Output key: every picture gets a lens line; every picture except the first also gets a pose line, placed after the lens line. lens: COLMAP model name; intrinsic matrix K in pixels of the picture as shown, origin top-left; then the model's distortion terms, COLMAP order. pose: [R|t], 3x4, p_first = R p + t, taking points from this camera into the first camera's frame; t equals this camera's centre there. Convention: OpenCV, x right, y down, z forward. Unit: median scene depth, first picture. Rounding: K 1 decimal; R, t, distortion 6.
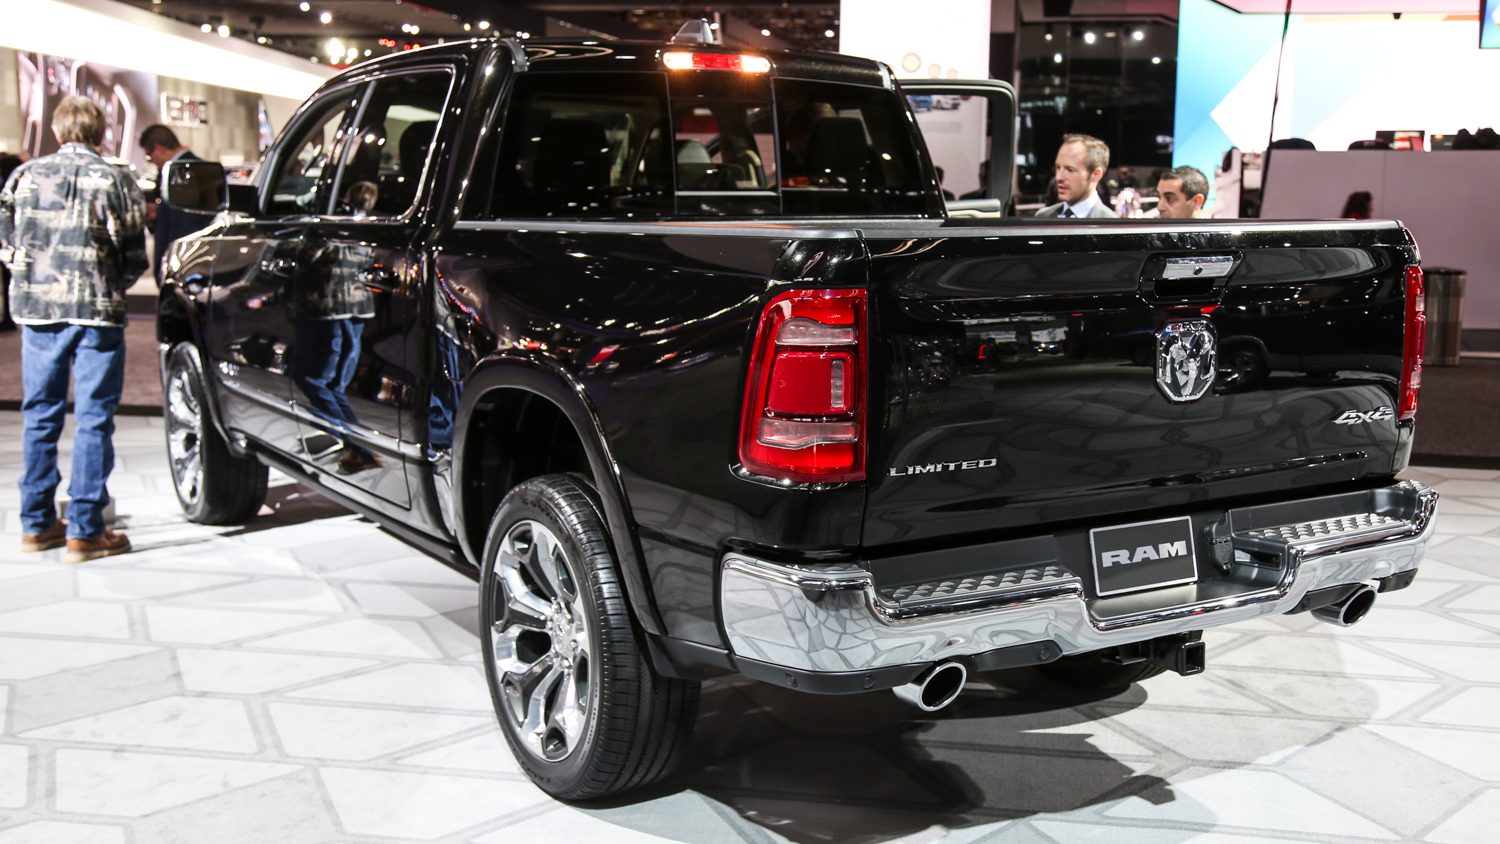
lens RADIAL K [[1684.8, 0, 750.5], [0, 1684.8, 419.5], [0, 0, 1]] dist [0.033493, 0.000000]
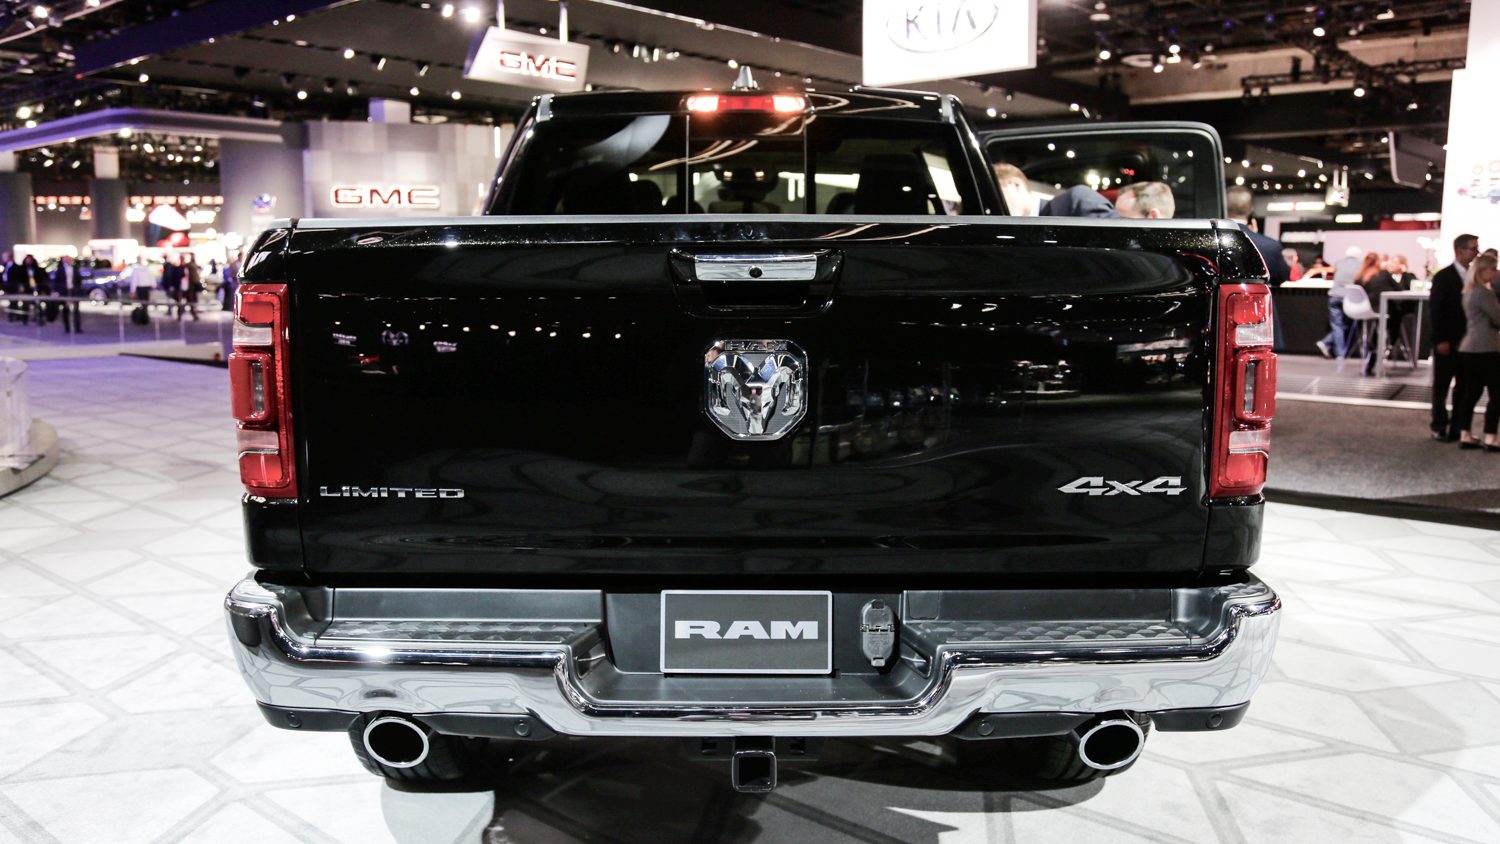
lens RADIAL K [[1193.0, 0, 749.5], [0, 1193.0, 425.6], [0, 0, 1]] dist [-0.033630, 0.008818]
pose [[0.844224, 0.061411, -0.532460, 0.519562], [-0.071225, 0.997458, 0.002114, -0.018015], [0.531237, 0.036140, 0.846452, 0.509221]]
